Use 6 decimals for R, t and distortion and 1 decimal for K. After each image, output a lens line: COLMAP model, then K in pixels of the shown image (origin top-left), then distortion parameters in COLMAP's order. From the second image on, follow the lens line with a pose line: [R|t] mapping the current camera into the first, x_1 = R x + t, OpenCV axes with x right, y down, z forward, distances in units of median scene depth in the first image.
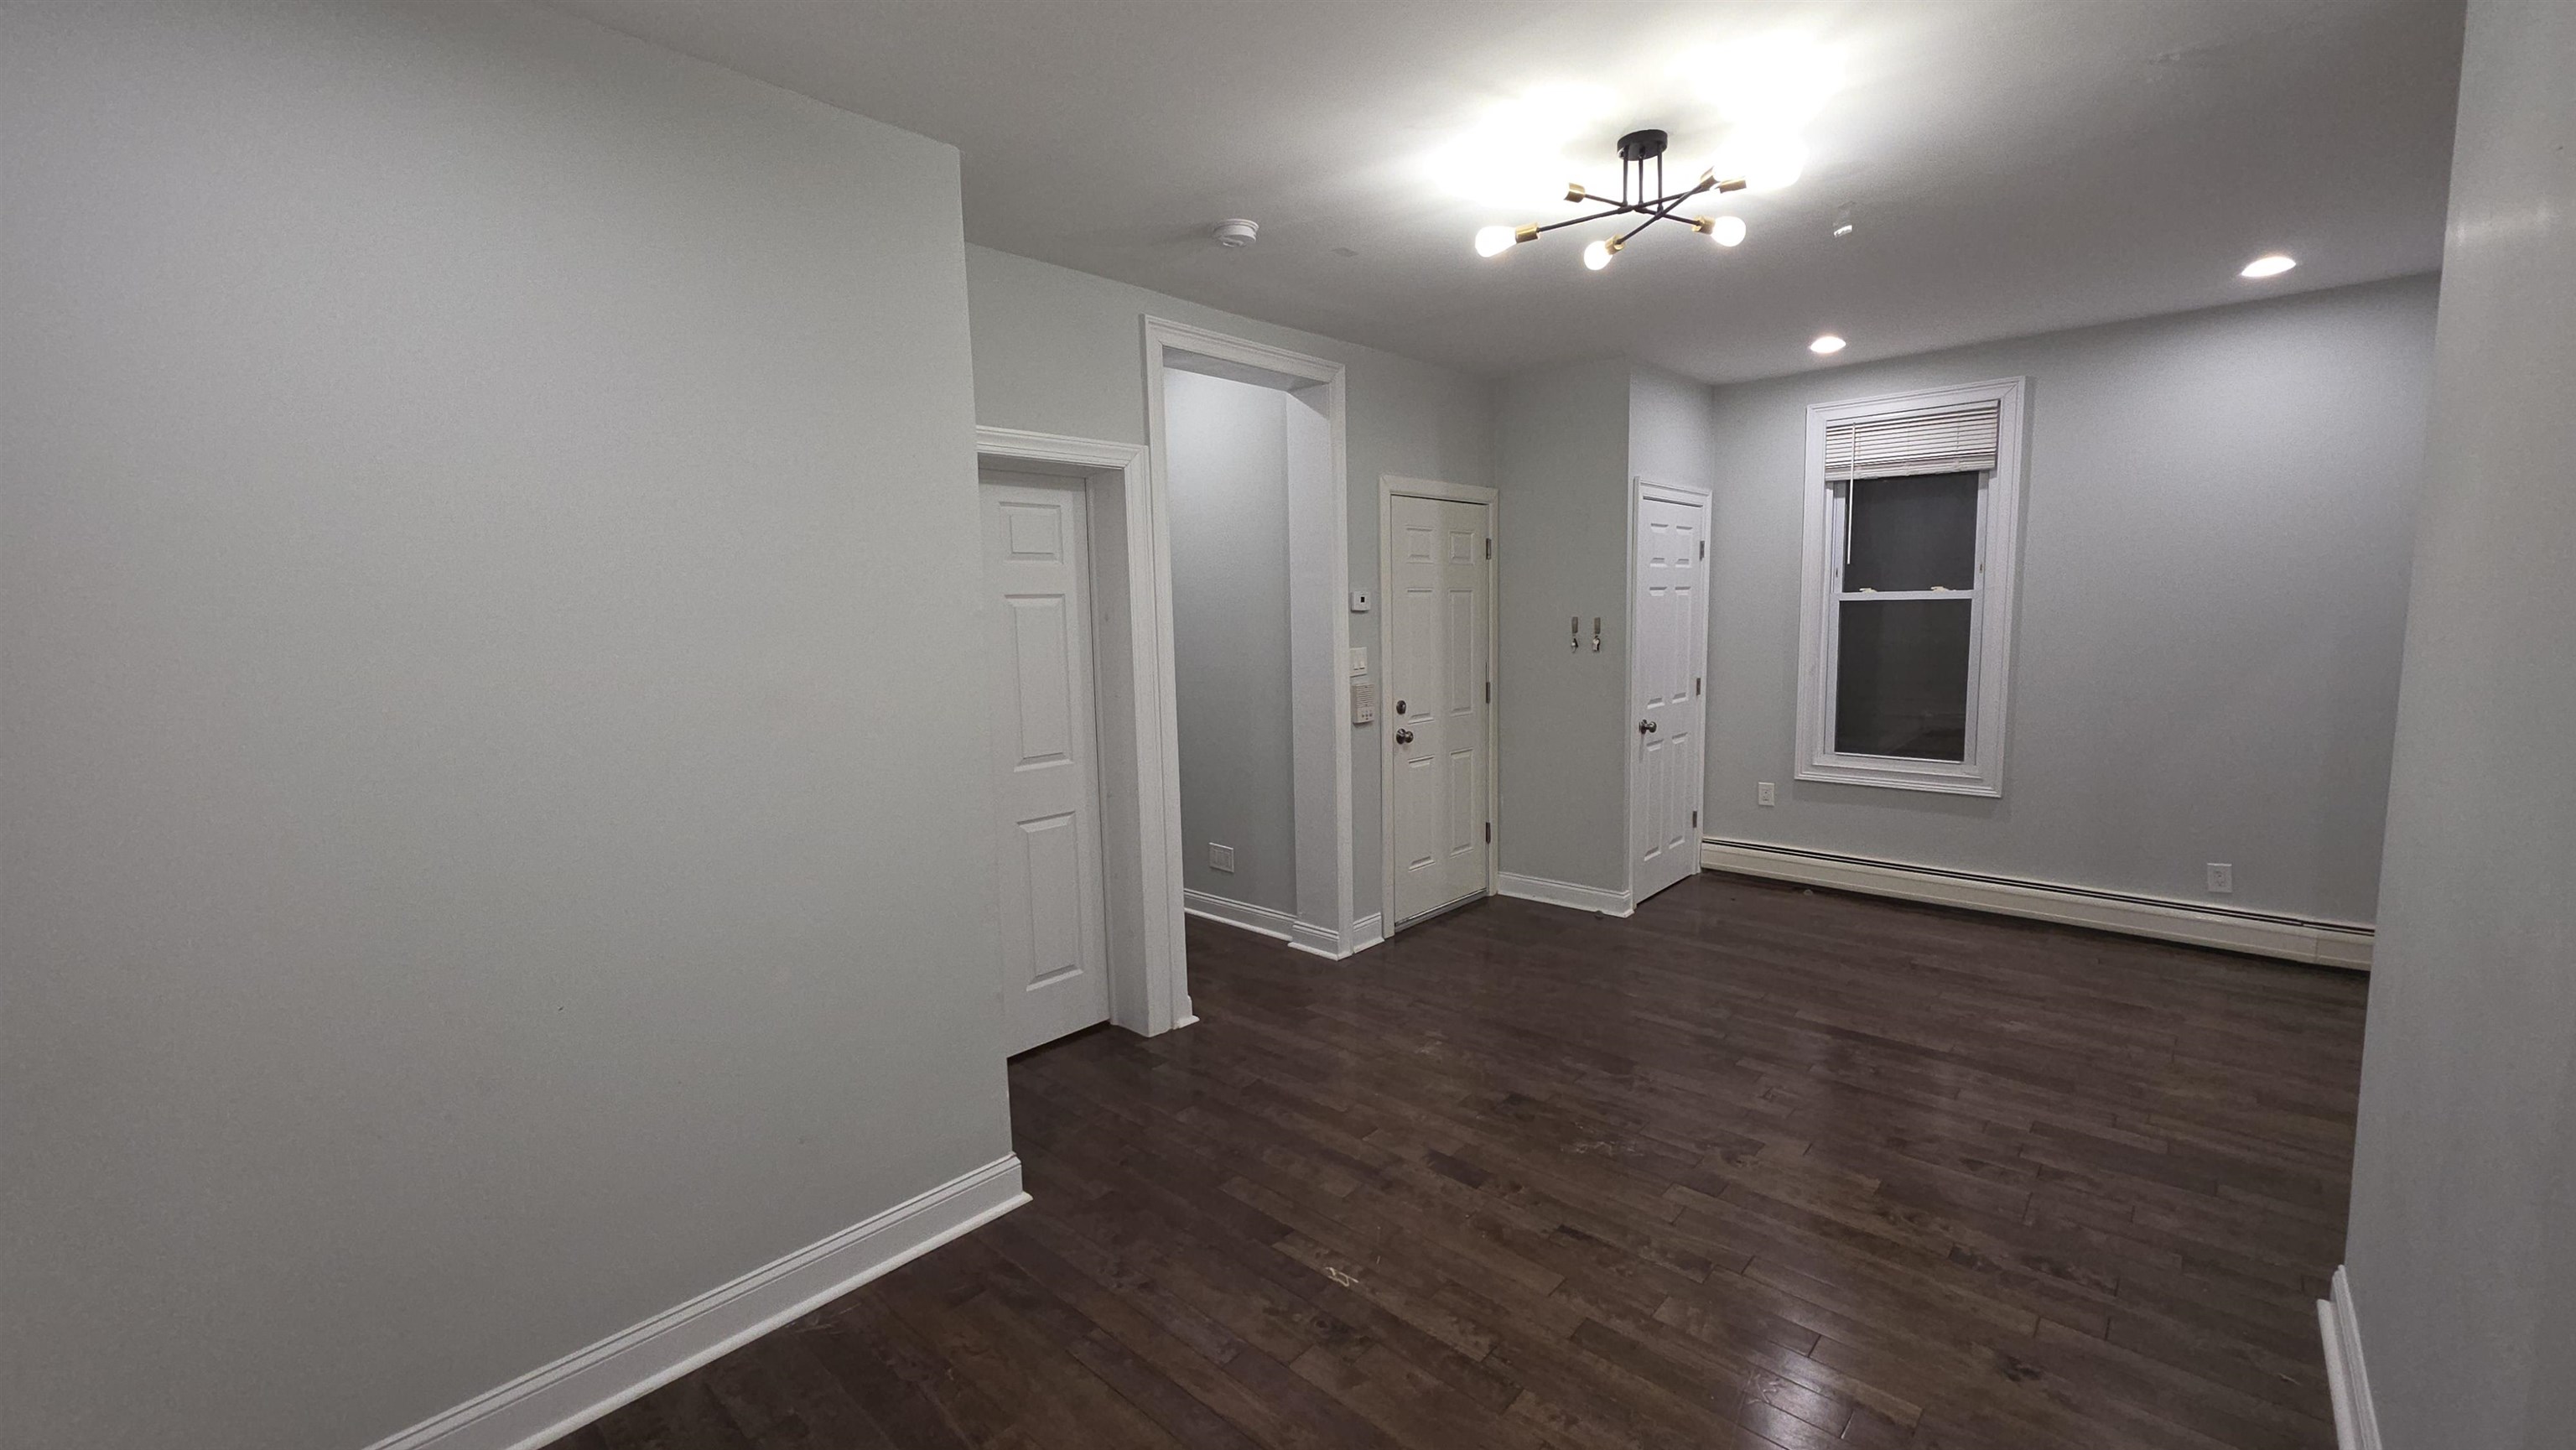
lens RADIAL K [[1025.3, 0, 1291.5], [0, 1025.3, 714.1], [0, 0, 1]] dist [0.000900, -0.000064]
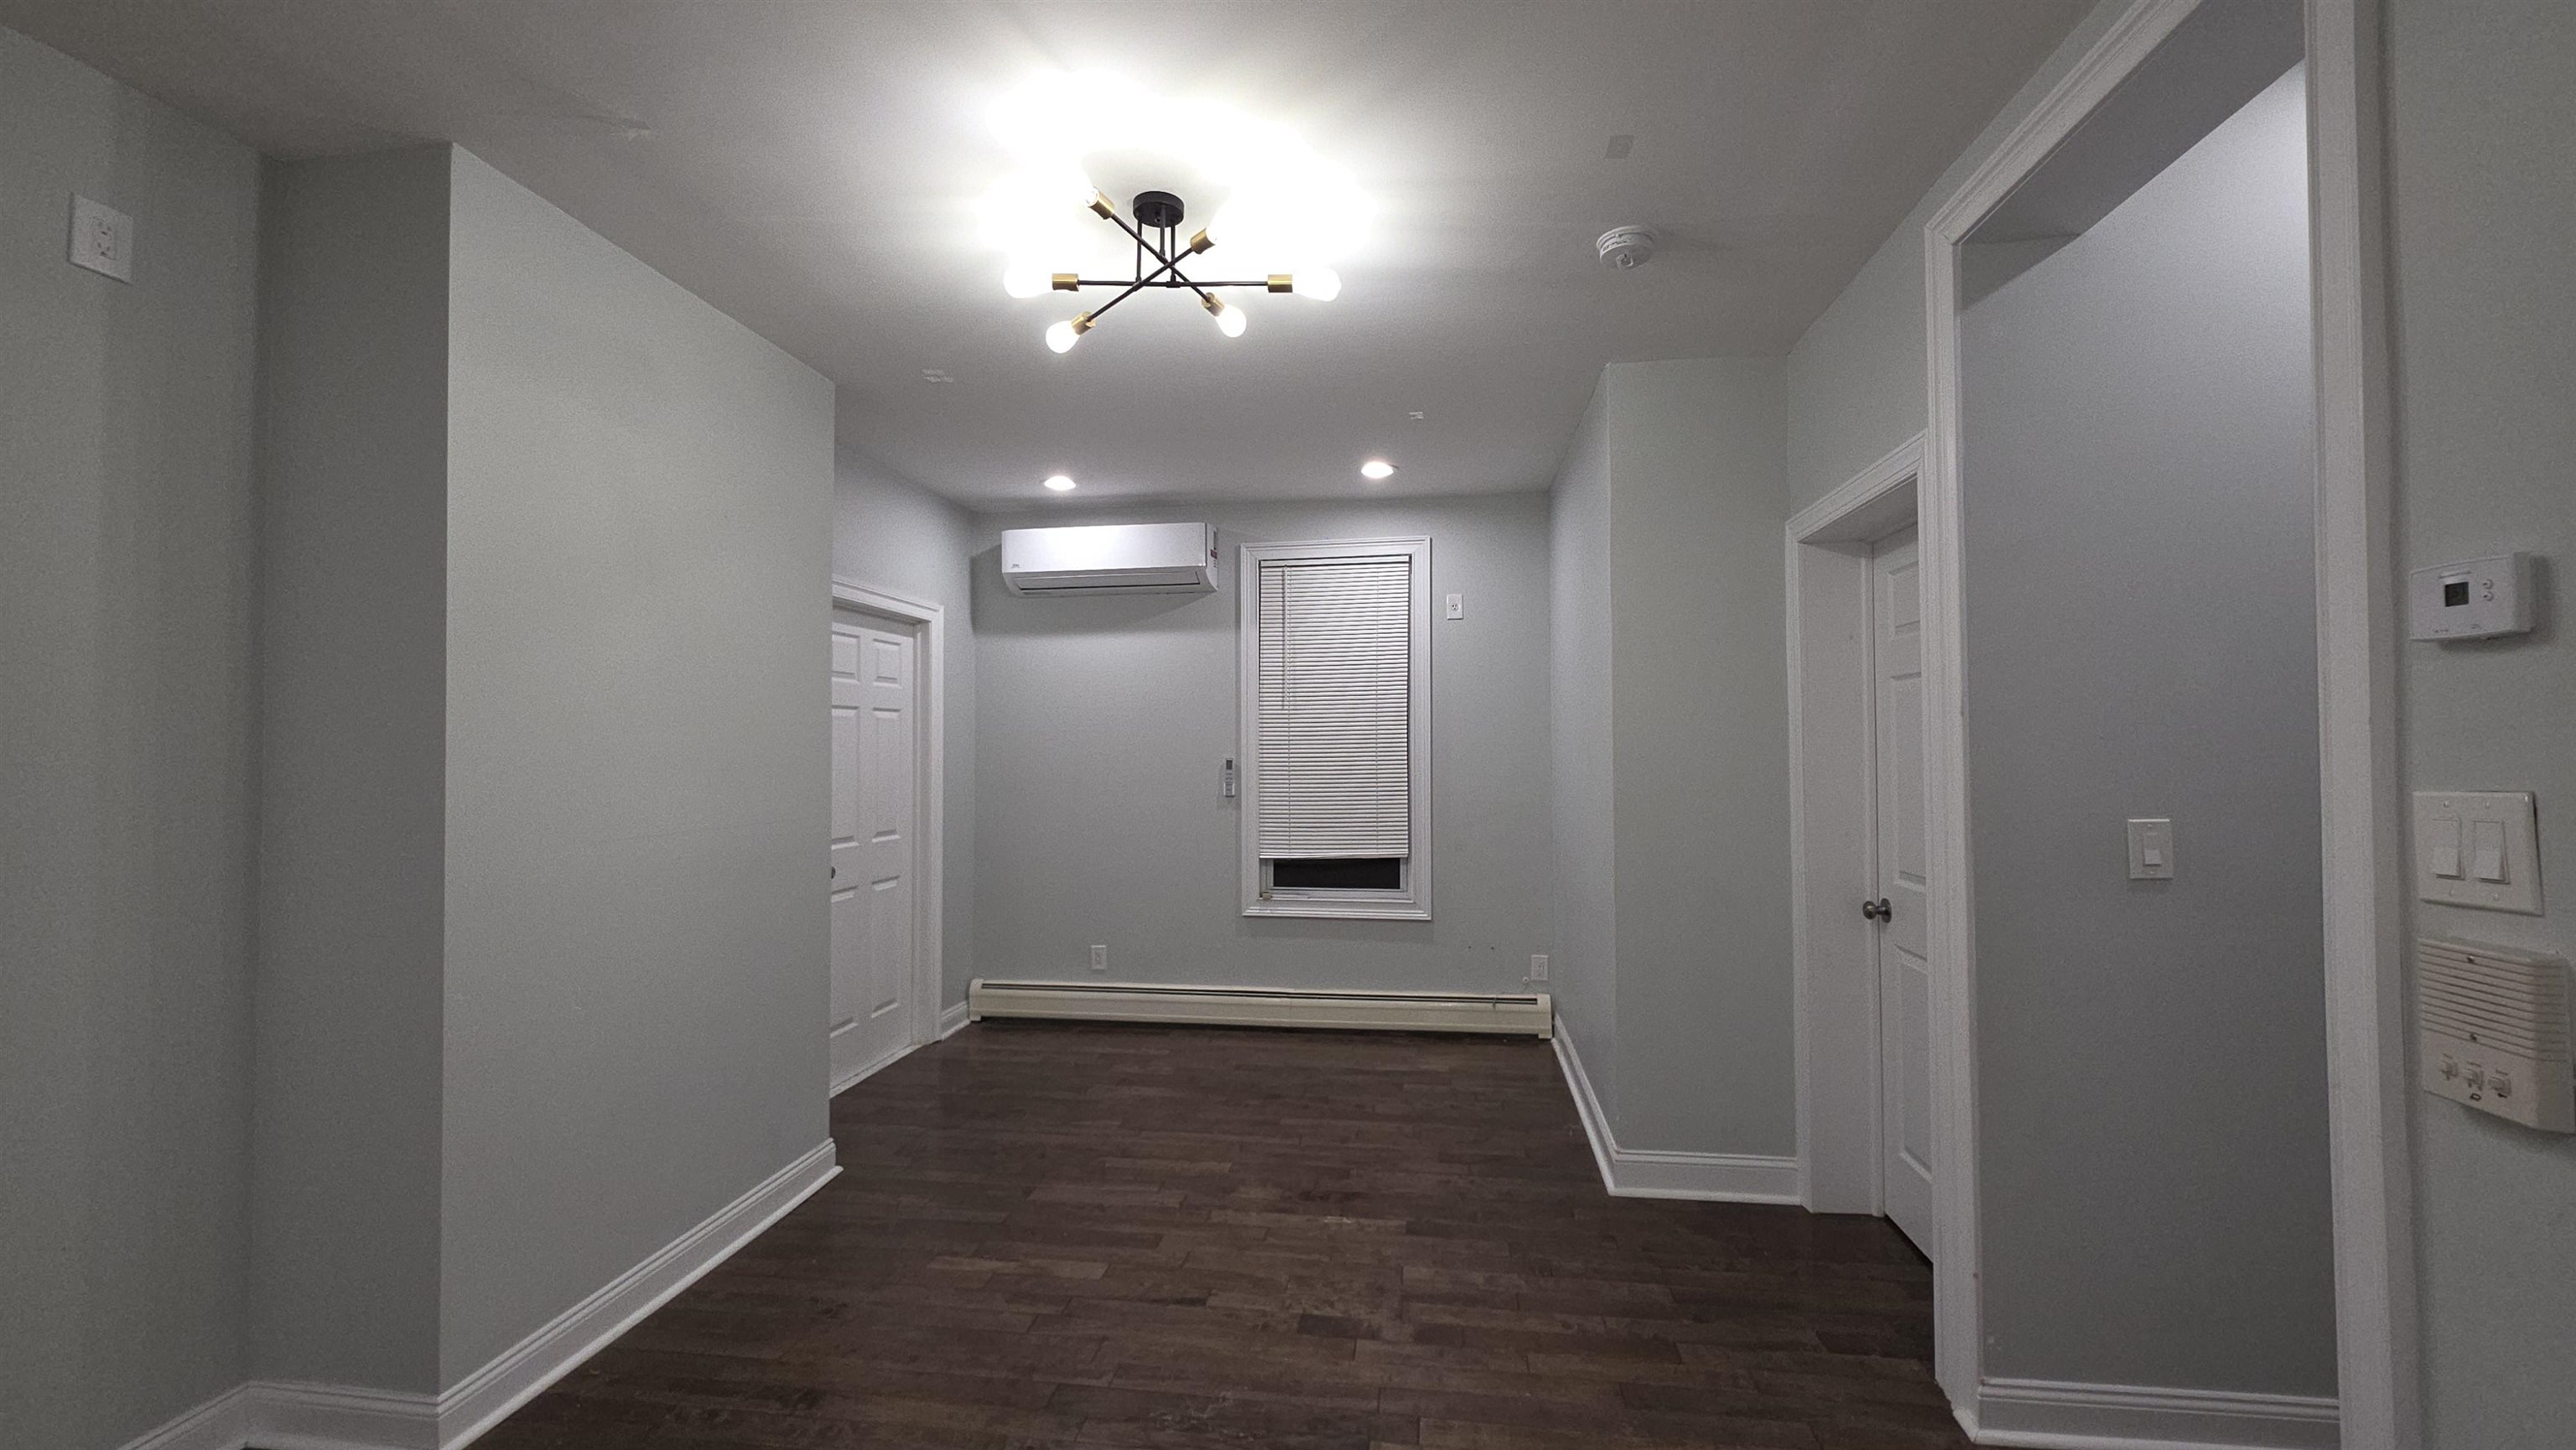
lens RADIAL K [[1025.3, 0, 1291.5], [0, 1025.3, 714.1], [0, 0, 1]] dist [0.000900, -0.000064]
pose [[-0.825441, 0.011553, -0.564369, 0.696504], [-0.028467, 0.997666, 0.062058, -0.140916], [0.563769, 0.067291, -0.823186, 1.693350]]
